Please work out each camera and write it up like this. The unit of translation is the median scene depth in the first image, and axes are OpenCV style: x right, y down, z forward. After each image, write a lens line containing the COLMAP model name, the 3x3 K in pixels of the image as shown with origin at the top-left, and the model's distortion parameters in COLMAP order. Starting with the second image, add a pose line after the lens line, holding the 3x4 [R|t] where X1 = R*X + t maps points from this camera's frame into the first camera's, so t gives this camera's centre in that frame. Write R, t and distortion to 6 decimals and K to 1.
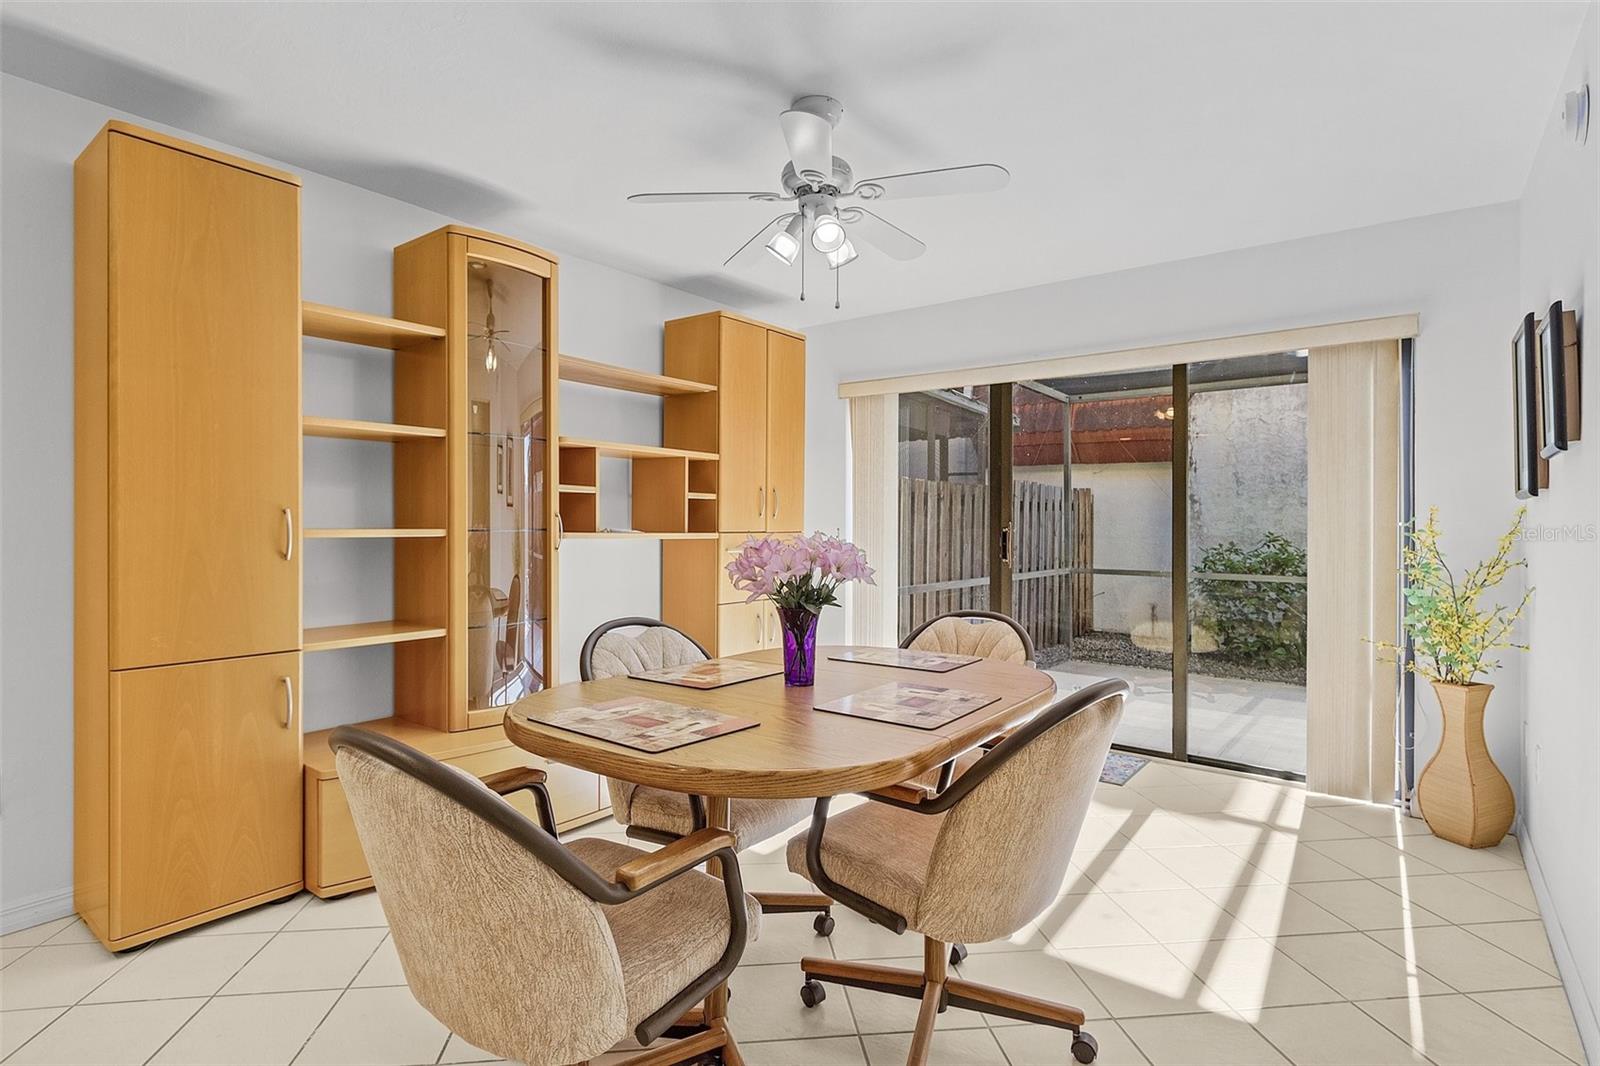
lens RADIAL K [[792.1, 0, 804.7], [0, 792.1, 516.9], [0, 0, 1]] dist [0.000889, -0.002549]
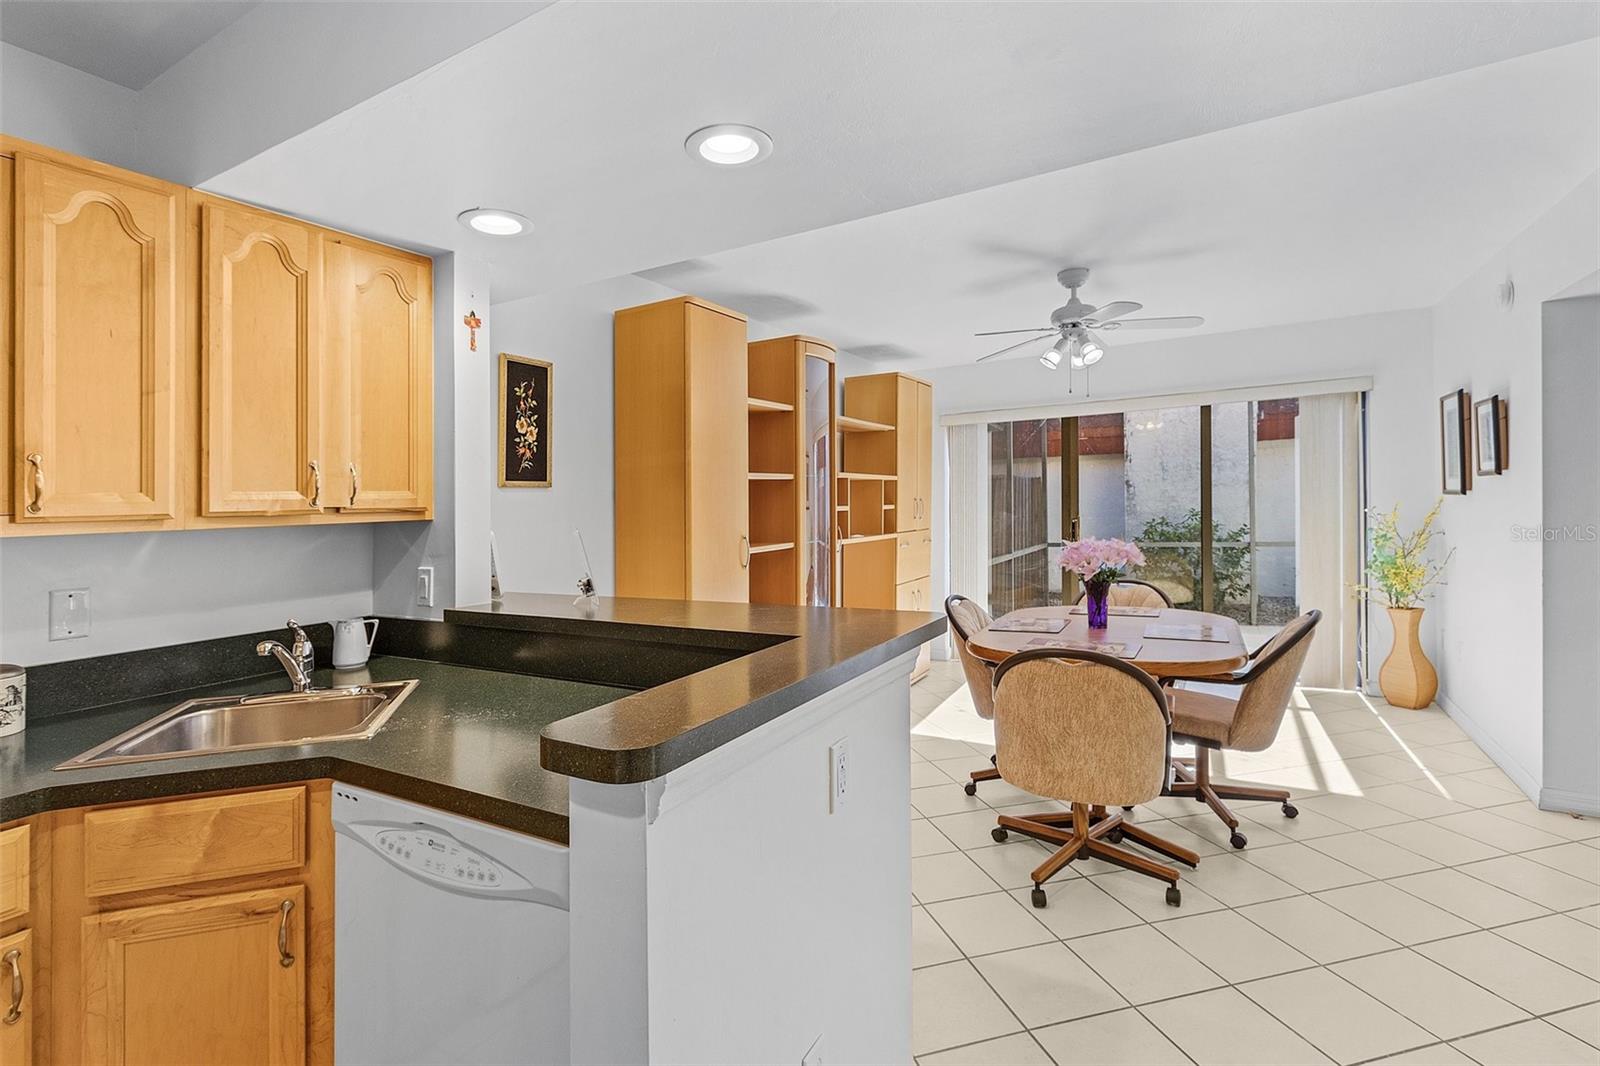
lens RADIAL K [[740.0, 0, 801.8], [0, 740.0, 513.5], [0, 0, 1]] dist [0.003778, -0.000538]
pose [[0.990431, -0.041639, 0.131575, -0.540902], [0.039419, 0.999034, 0.019434, -0.055792], [-0.132257, -0.014062, 0.991116, -0.307419]]
